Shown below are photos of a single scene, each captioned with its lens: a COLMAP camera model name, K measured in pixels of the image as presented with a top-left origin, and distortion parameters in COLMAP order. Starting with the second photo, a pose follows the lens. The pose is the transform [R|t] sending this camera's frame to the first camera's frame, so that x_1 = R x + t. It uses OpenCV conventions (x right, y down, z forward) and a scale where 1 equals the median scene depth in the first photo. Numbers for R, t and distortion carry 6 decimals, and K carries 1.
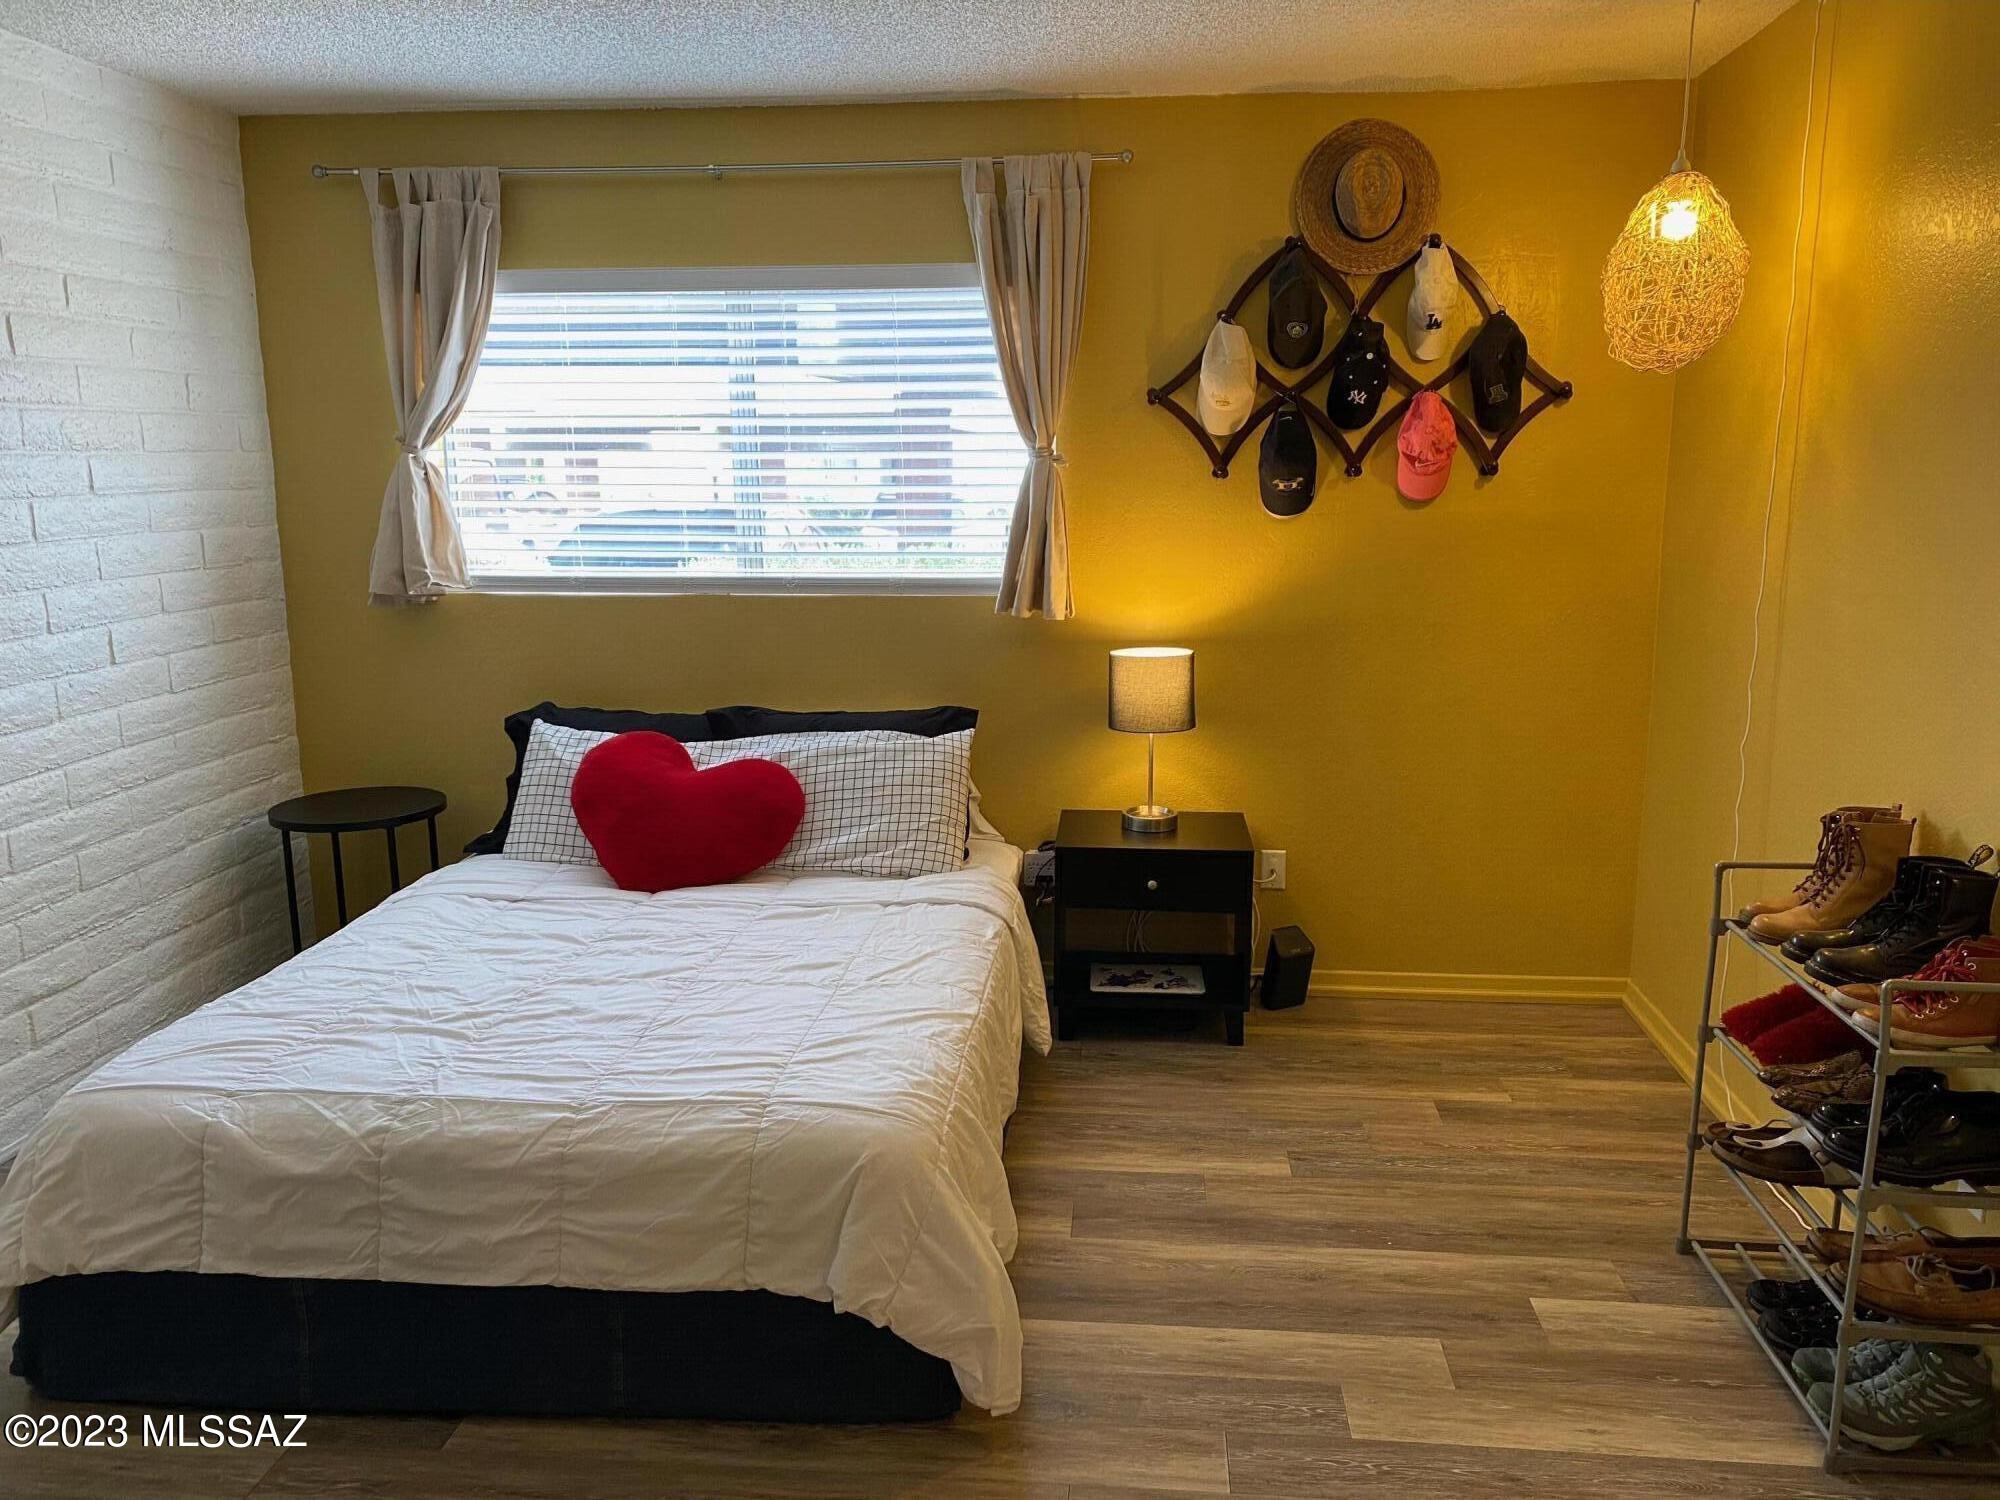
lens RADIAL K [[1542.6, 0, 999.7], [0, 1542.6, 745.8], [0, 0, 1]] dist [-0.017393, -0.004698]
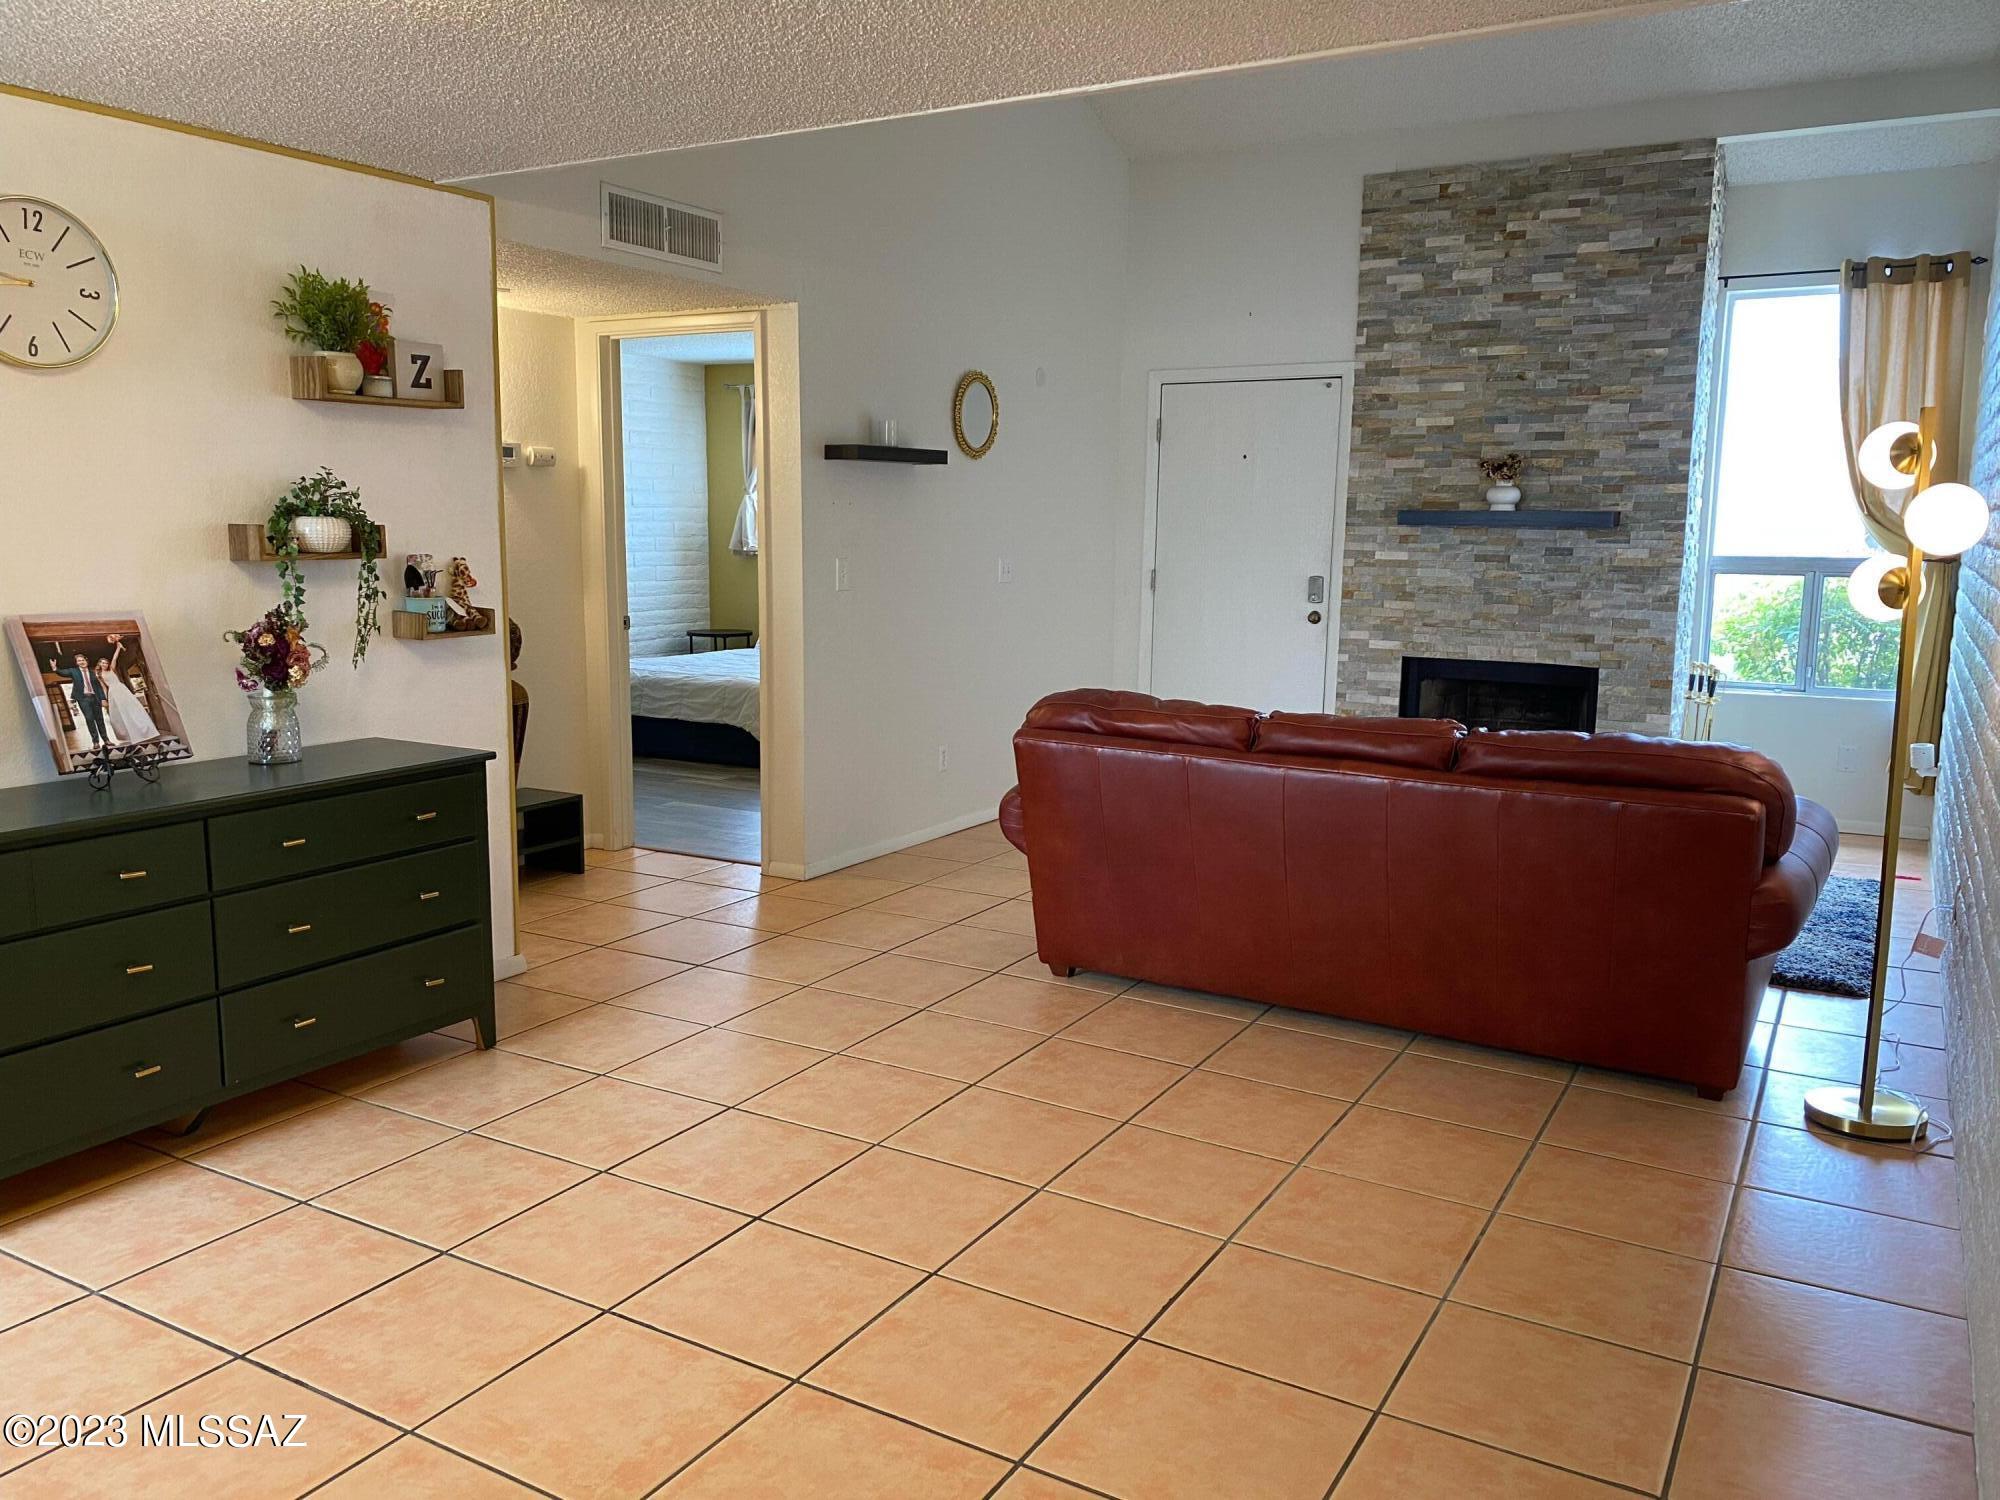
lens RADIAL K [[1542.6, 0, 997.6], [0, 1542.6, 754.0], [0, 0, 1]] dist [-0.017393, -0.004698]
pose [[0.906087, 0.078032, -0.415833, 1.191875], [-0.095716, 0.995170, -0.021817, 0.277586], [0.412122, 0.059570, 0.909179, -1.238071]]
